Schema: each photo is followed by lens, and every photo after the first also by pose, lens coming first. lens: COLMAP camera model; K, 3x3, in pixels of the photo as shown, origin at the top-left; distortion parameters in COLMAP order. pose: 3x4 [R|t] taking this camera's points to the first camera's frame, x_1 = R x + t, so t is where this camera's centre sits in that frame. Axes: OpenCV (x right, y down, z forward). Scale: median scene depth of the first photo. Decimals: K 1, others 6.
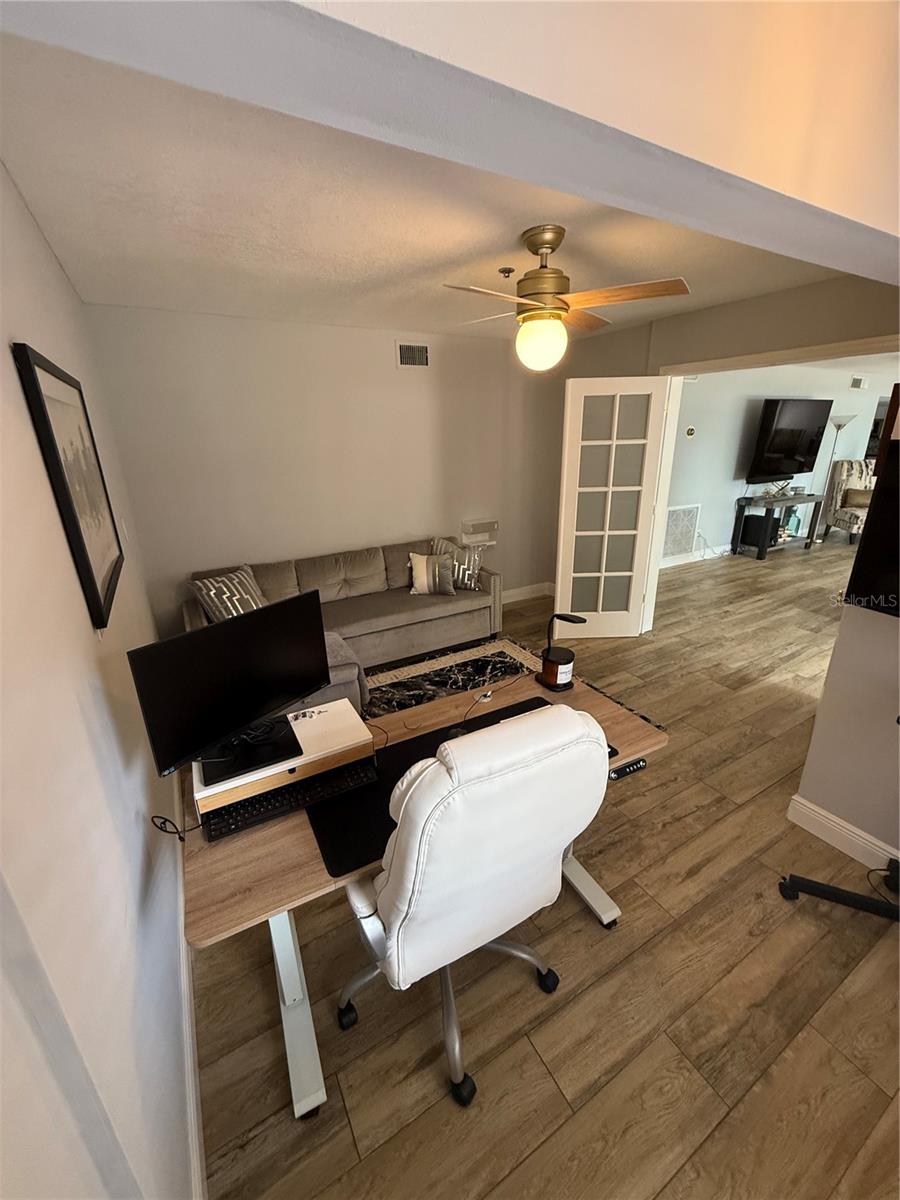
lens RADIAL K [[479.1, 0, 449.3], [0, 479.1, 599.0], [0, 0, 1]] dist [-0.000179, -0.000565]
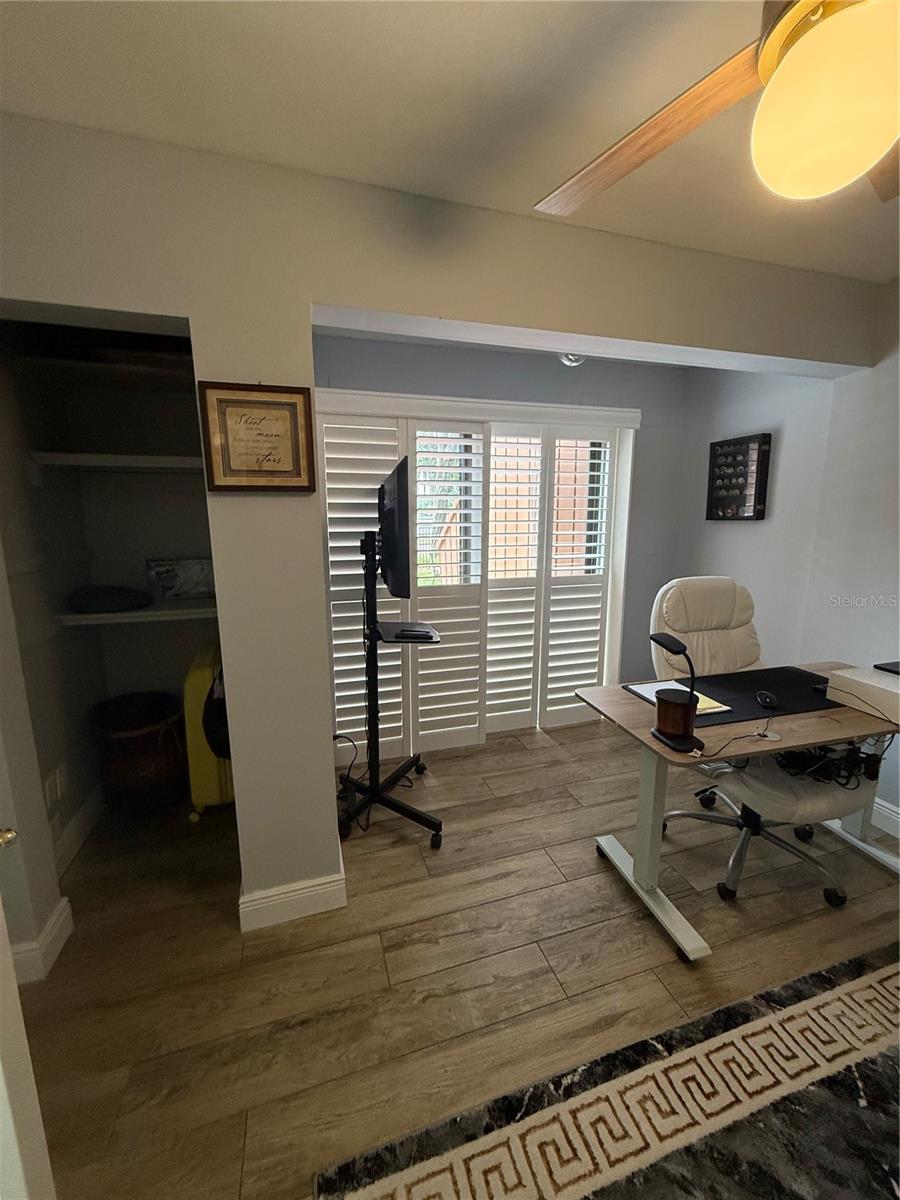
lens RADIAL K [[479.1, 0, 448.3], [0, 479.1, 594.6], [0, 0, 1]] dist [-0.000179, -0.000565]
pose [[-0.976423, -0.014899, 0.215349, 0.329827], [0.090988, 0.876256, 0.473177, -0.338585], [-0.195751, 0.481615, -0.854242, 1.272741]]
